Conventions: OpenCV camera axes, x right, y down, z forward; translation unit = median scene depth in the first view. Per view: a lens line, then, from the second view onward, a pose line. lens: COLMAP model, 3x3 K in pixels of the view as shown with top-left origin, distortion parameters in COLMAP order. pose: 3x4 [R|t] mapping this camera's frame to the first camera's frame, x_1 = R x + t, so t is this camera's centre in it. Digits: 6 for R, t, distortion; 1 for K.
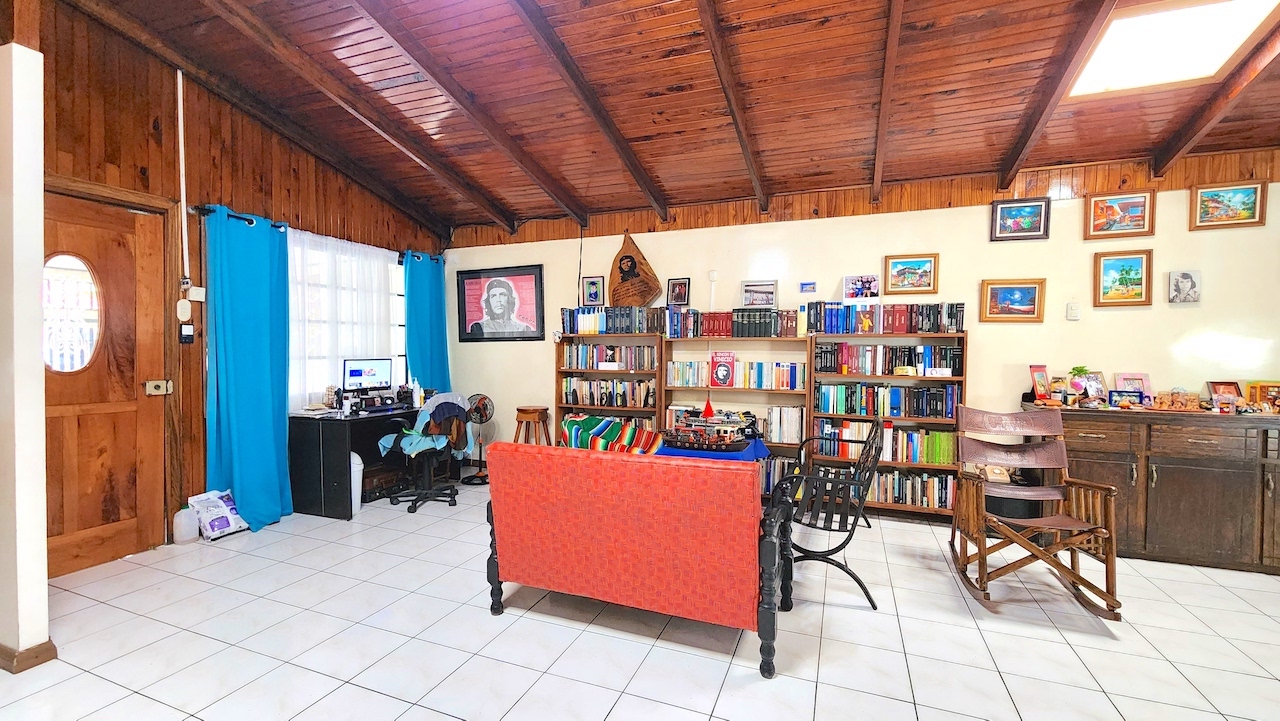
lens RADIAL K [[527.0, 0, 640.0], [0, 527.0, 360.5], [0, 0, 1]] dist [-0.001385, -0.000855]
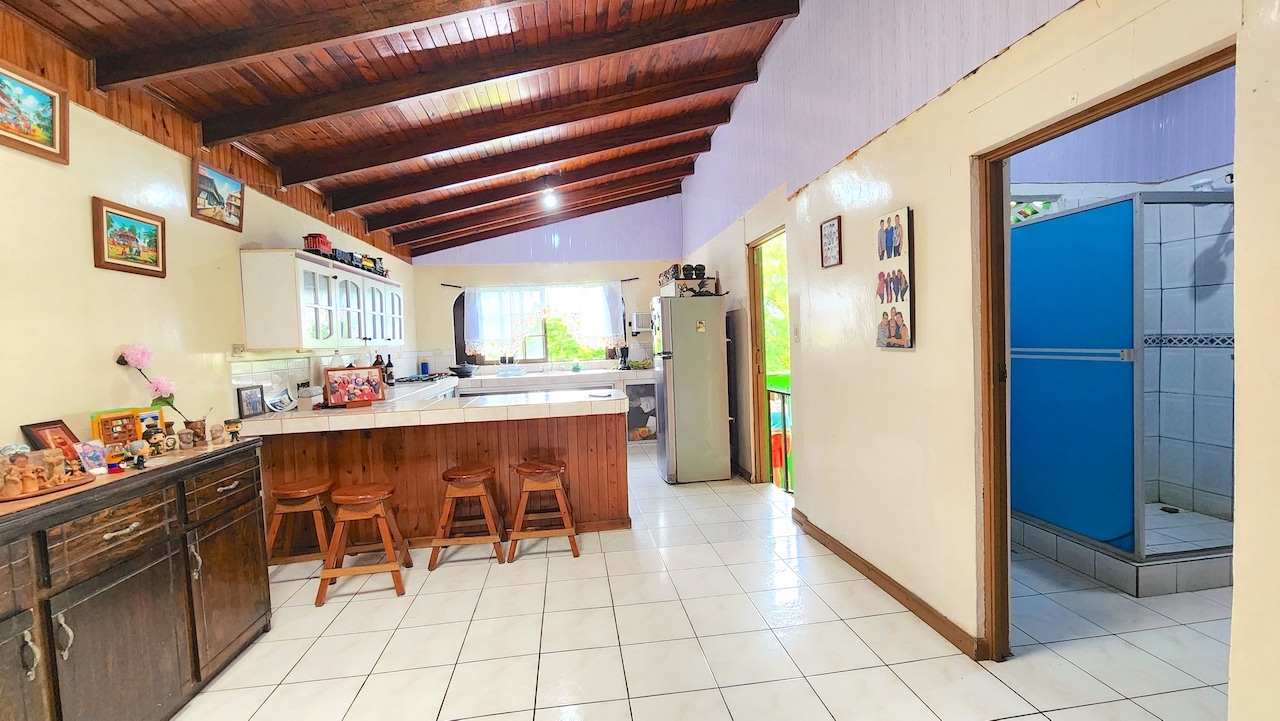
lens RADIAL K [[527.0, 0, 640.0], [0, 527.0, 360.5], [0, 0, 1]] dist [-0.001385, -0.000855]
pose [[-0.487428, -0.020299, 0.872927, 0.255989], [0.061817, 0.996419, 0.057689, -0.016192], [-0.870972, 0.082081, -0.484427, 0.601834]]
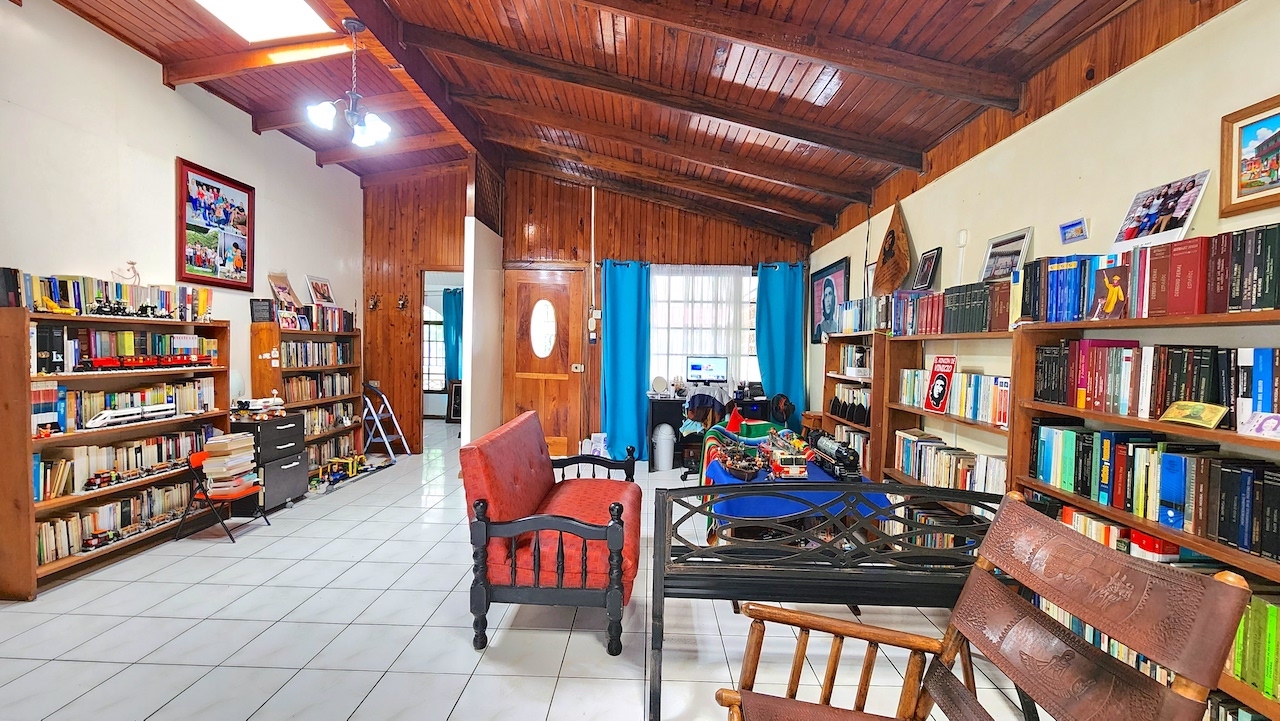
lens RADIAL K [[527.0, 0, 640.0], [0, 527.0, 360.5], [0, 0, 1]] dist [-0.001385, -0.000855]
pose [[0.346386, 0.027855, -0.937678, 0.699185], [-0.038527, 0.999138, 0.015448, -0.008358], [0.937300, 0.030775, 0.347161, 0.476944]]
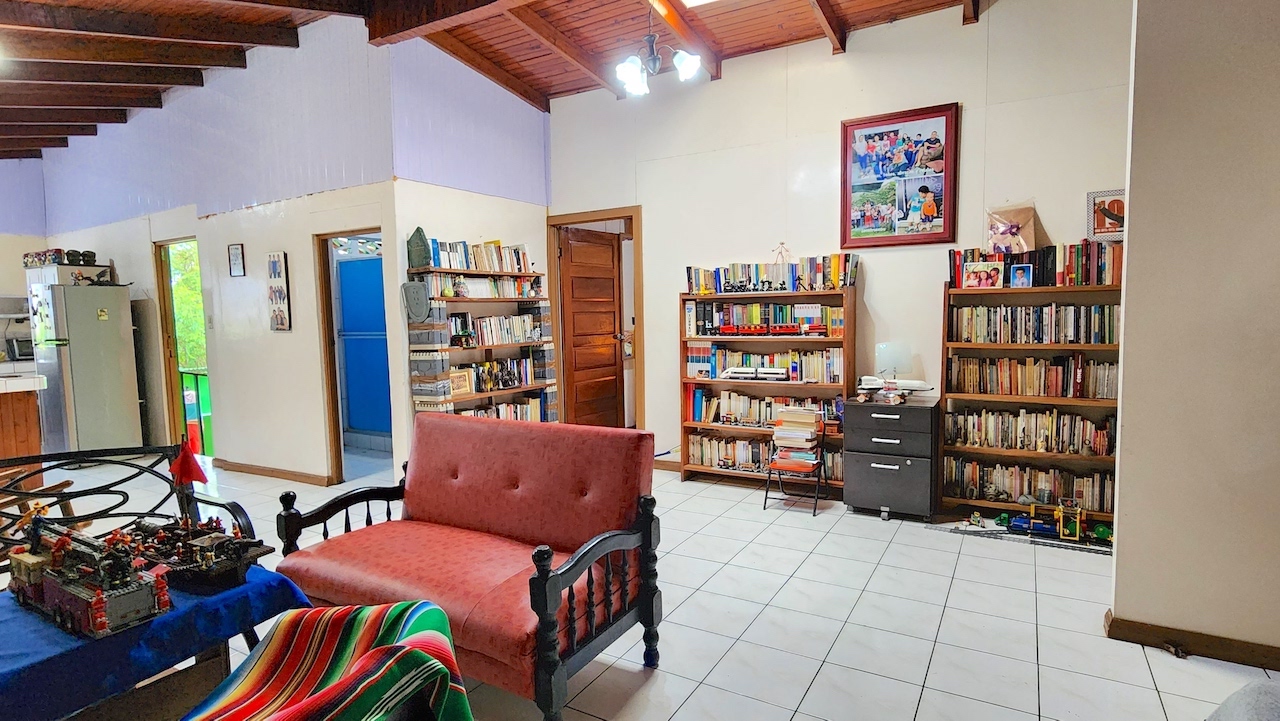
lens RADIAL K [[648.2, 0, 640.0], [0, 648.2, 360.5], [0, 0, 1]] dist [-0.000826, -0.000504]
pose [[-0.986680, 0.007569, 0.162500, -0.264750], [0.024288, 0.994575, 0.101149, -0.031455], [-0.160853, 0.103749, -0.981510, 1.198731]]
